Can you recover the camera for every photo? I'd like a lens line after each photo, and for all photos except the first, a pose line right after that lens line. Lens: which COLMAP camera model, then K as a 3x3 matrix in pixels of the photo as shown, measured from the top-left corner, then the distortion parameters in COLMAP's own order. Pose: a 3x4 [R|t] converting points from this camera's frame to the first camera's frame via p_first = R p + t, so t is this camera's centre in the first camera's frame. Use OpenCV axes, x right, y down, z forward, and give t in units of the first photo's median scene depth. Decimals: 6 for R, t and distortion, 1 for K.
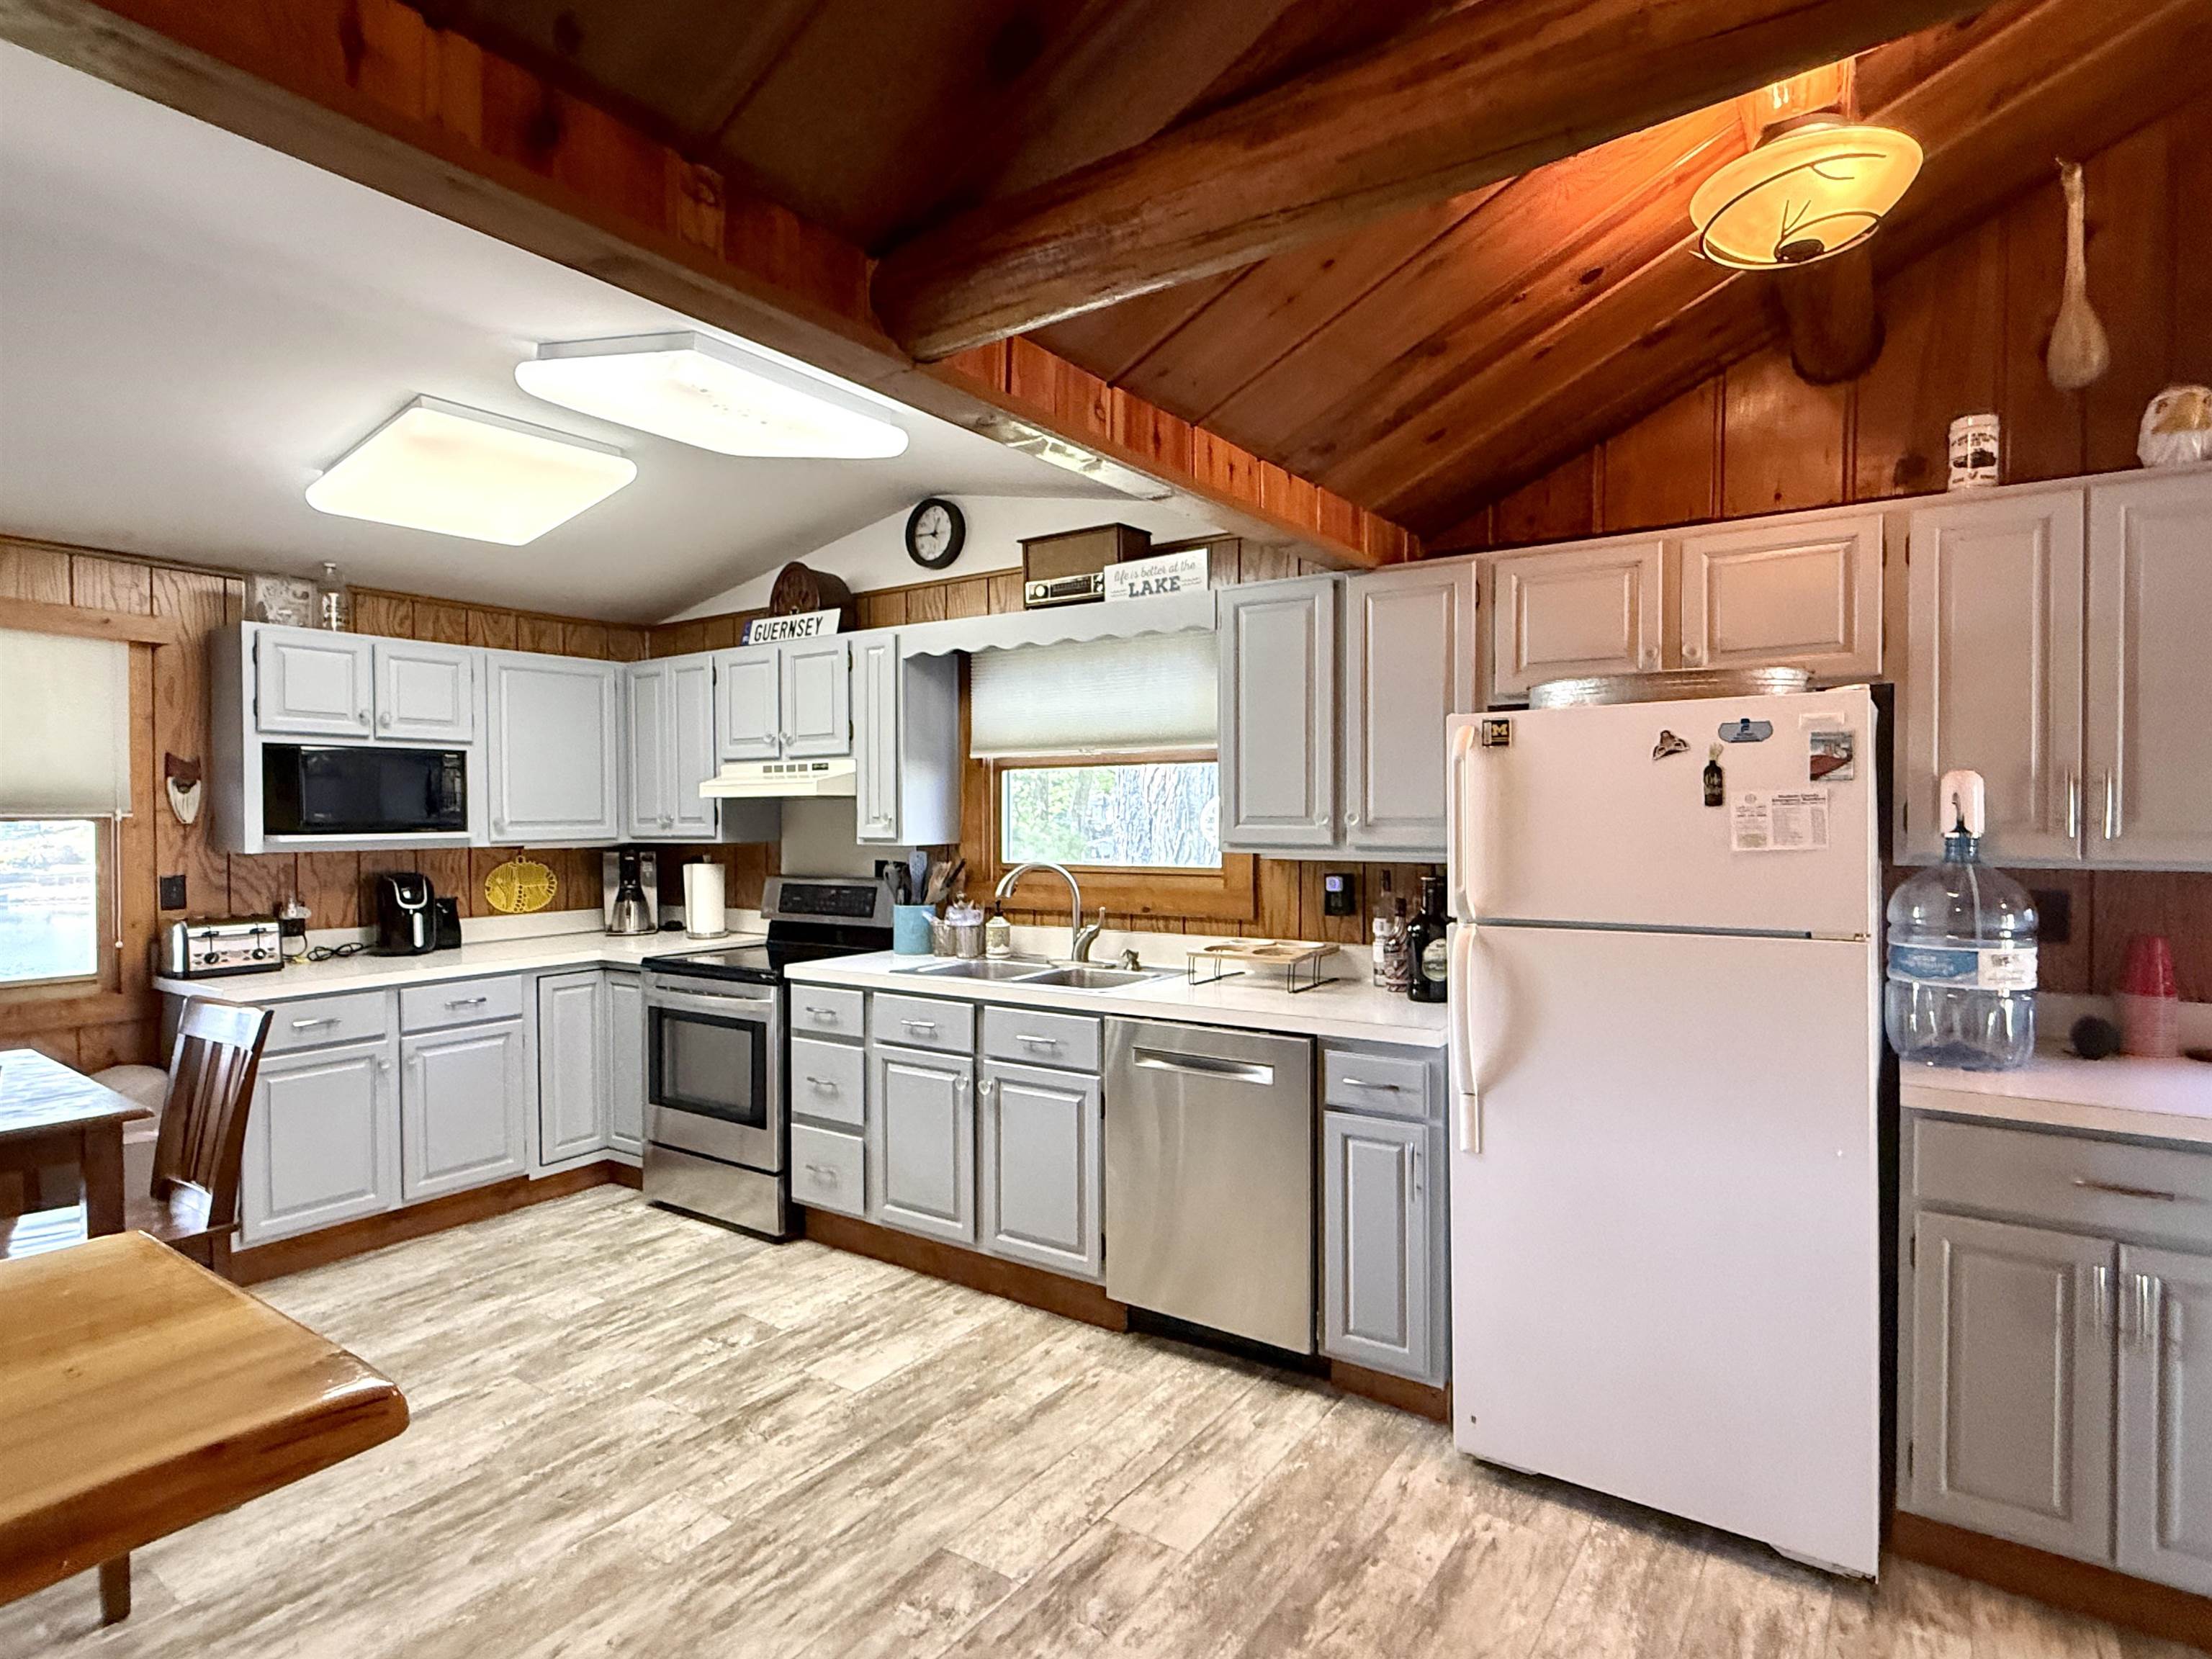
lens RADIAL K [[1141.0, 0, 1105.5], [0, 1141.0, 832.7], [0, 0, 1]] dist [0.001556, 0.000605]
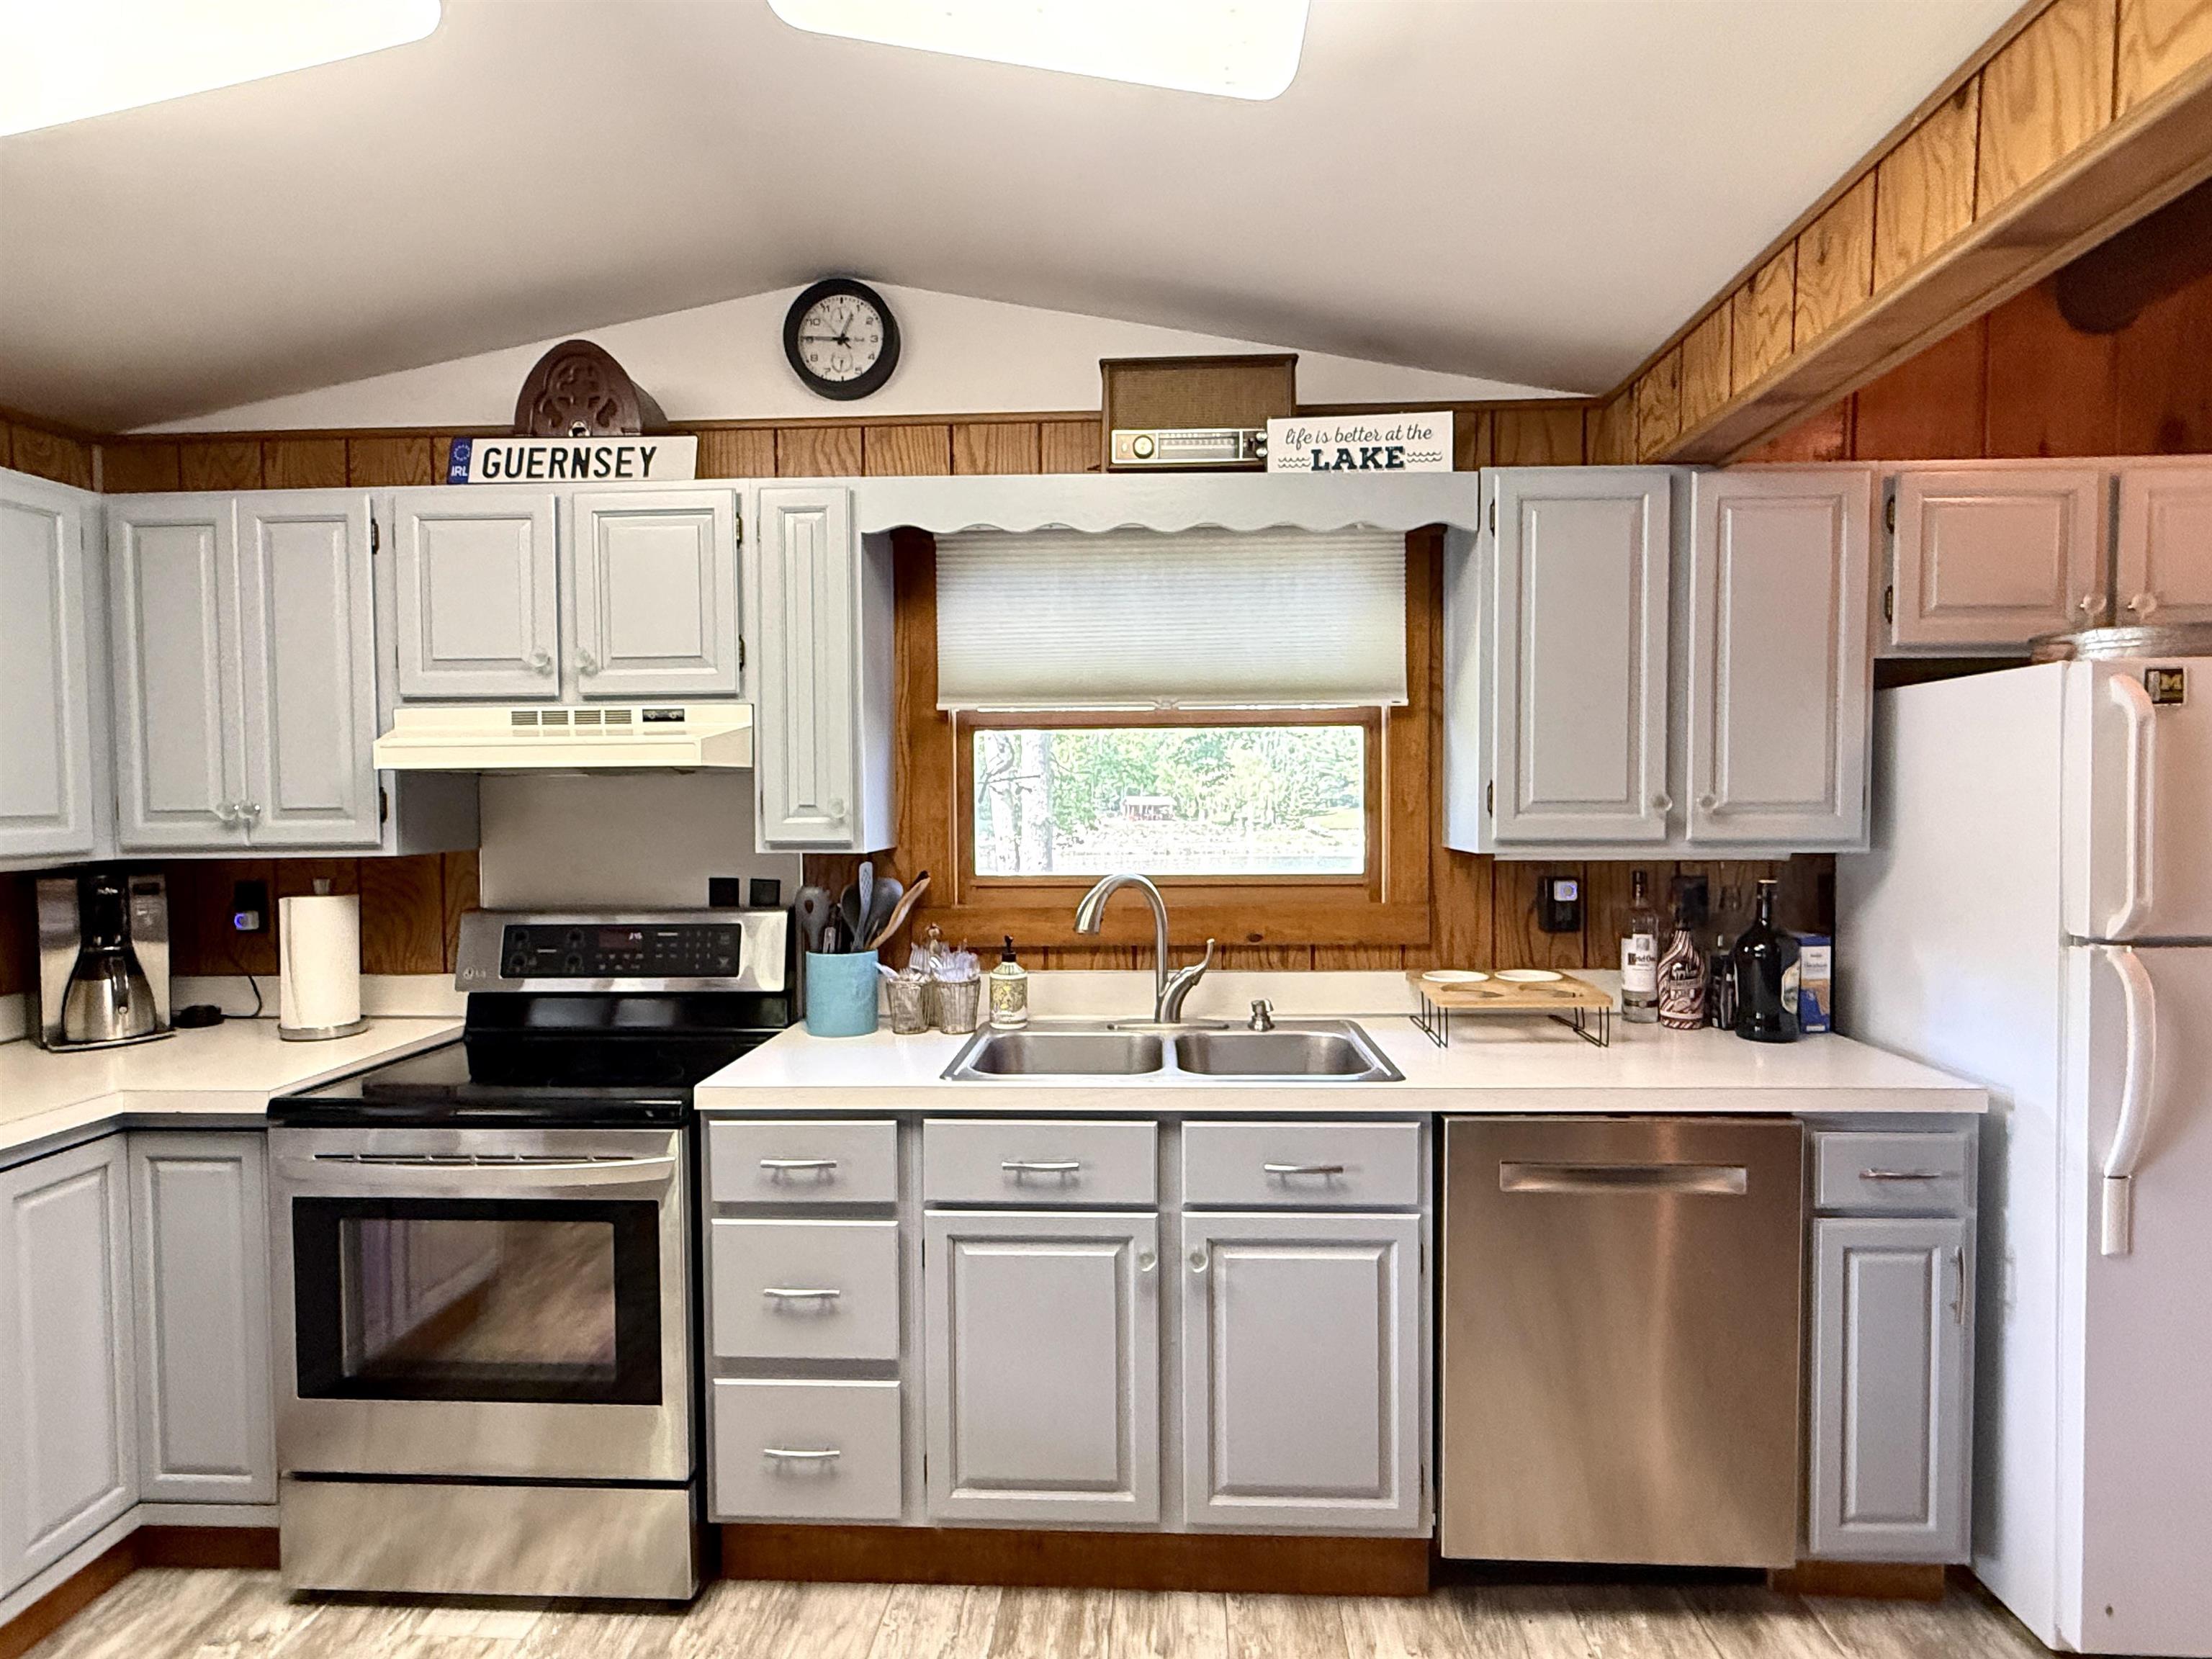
lens RADIAL K [[1147.1, 0, 1103.6], [0, 1147.1, 832.5], [0, 0, 1]] dist [0.001189, 0.000541]
pose [[0.855507, -0.017564, 0.517493, -0.406929], [0.011144, 0.999818, 0.015511, -0.007831], [-0.517671, -0.007503, 0.855547, 0.464830]]
